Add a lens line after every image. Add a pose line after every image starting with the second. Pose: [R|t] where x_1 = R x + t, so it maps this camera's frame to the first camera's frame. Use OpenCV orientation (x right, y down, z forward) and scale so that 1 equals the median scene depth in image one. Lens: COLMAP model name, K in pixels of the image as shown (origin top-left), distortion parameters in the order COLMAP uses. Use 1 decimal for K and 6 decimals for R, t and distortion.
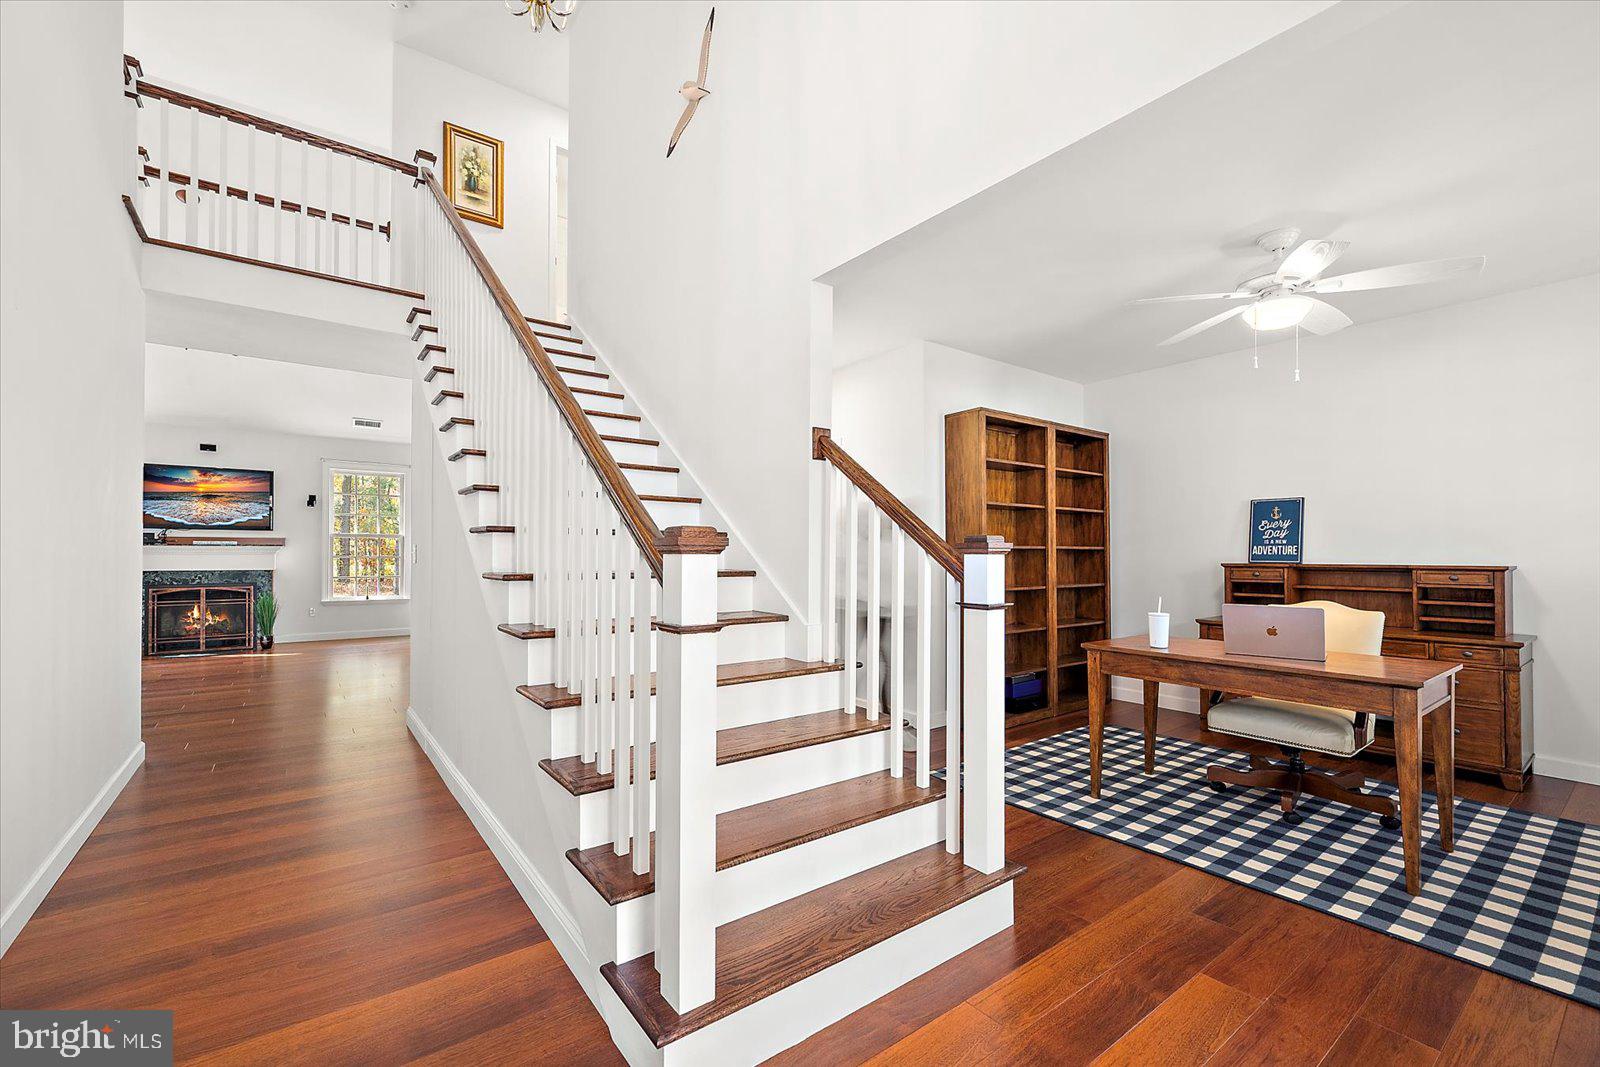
lens RADIAL K [[659.0, 0, 791.6], [0, 659.0, 557.9], [0, 0, 1]] dist [0.007622, -0.000253]
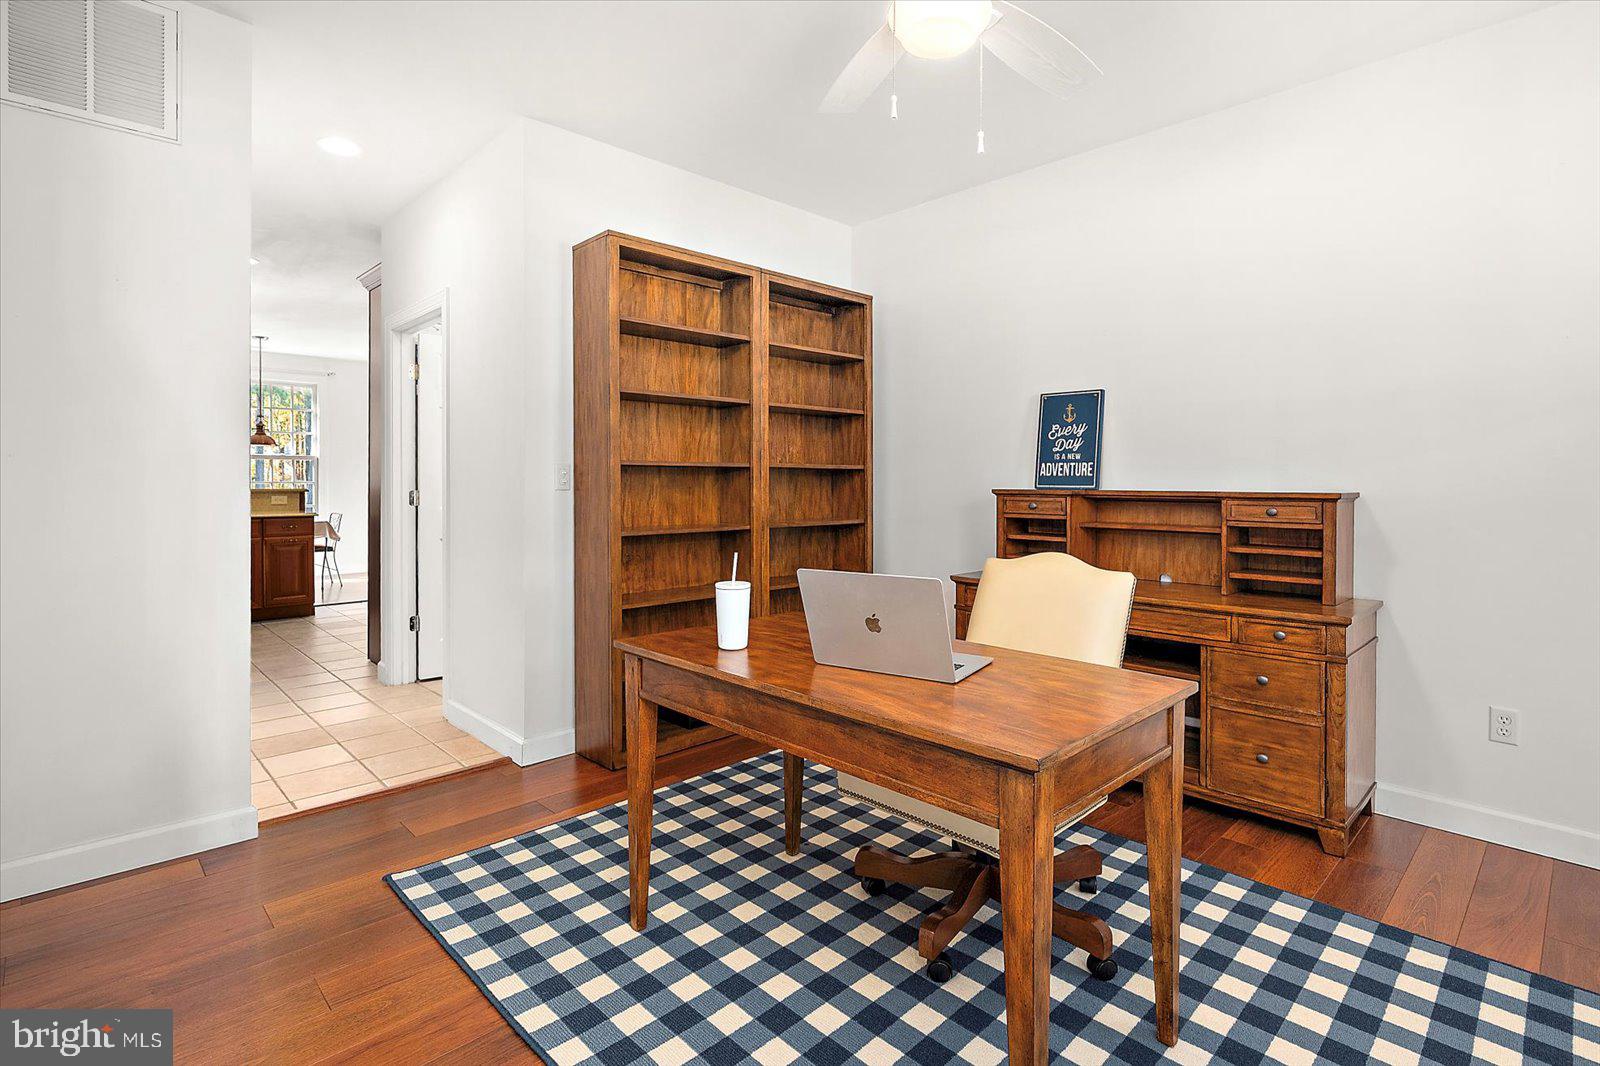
lens RADIAL K [[785.8, 0, 815.9], [0, 785.8, 497.3], [0, 0, 1]] dist [0.001207, 0.000052]
pose [[0.989321, -0.000960, 0.145753, 0.373449], [-0.001513, 0.999857, 0.016856, 0.003502], [-0.145748, -0.016897, 0.989177, 0.261862]]
